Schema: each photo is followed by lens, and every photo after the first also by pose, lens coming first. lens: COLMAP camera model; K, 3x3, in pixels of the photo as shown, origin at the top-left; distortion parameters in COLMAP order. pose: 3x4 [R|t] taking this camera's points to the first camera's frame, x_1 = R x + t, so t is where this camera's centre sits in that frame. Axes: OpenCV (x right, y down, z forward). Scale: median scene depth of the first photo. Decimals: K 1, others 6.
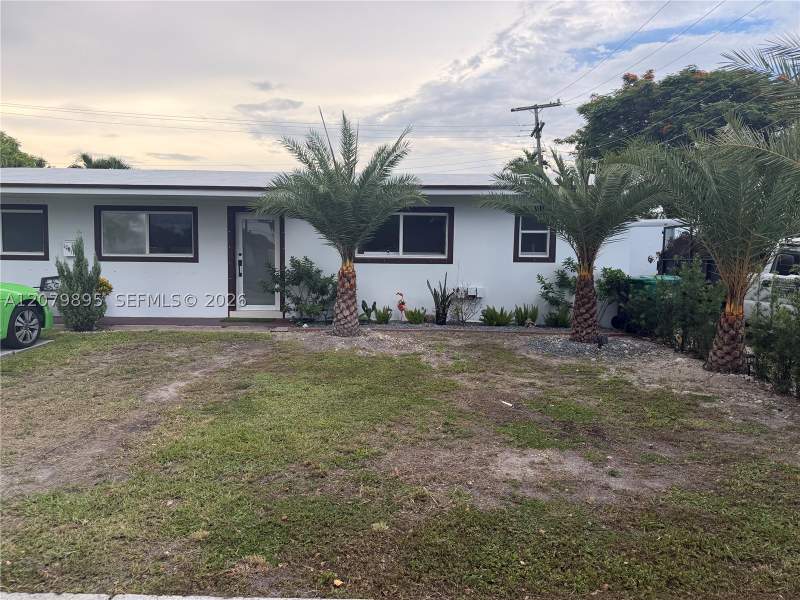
lens RADIAL K [[559.1, 0, 400.0], [0, 559.1, 300.0], [0, 0, 1]] dist [0.064497, -0.086768]
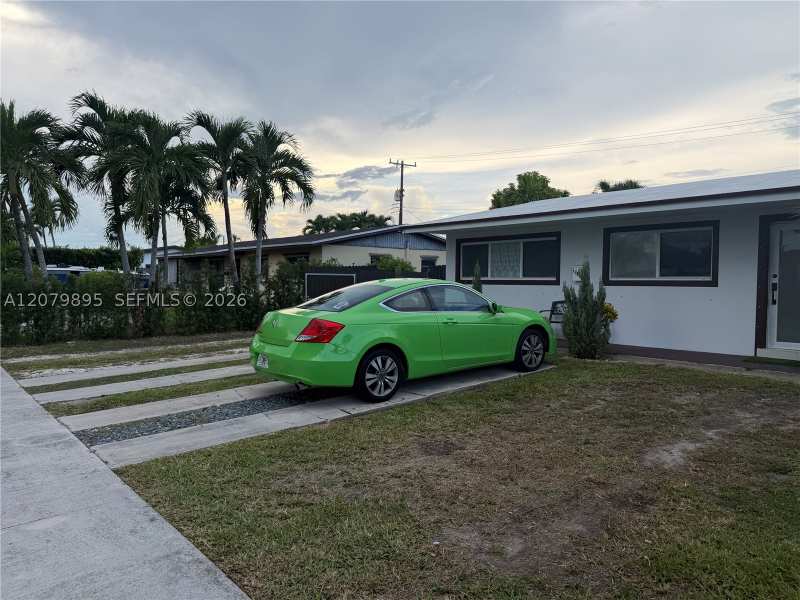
lens RADIAL K [[559.1, 0, 400.0], [0, 559.1, 300.0], [0, 0, 1]] dist [0.064497, -0.086768]
pose [[0.658645, 0.022453, -0.752118, -0.049043], [-0.049580, 0.998678, -0.013604, -0.015953], [0.750818, 0.046250, 0.658888, 0.125528]]
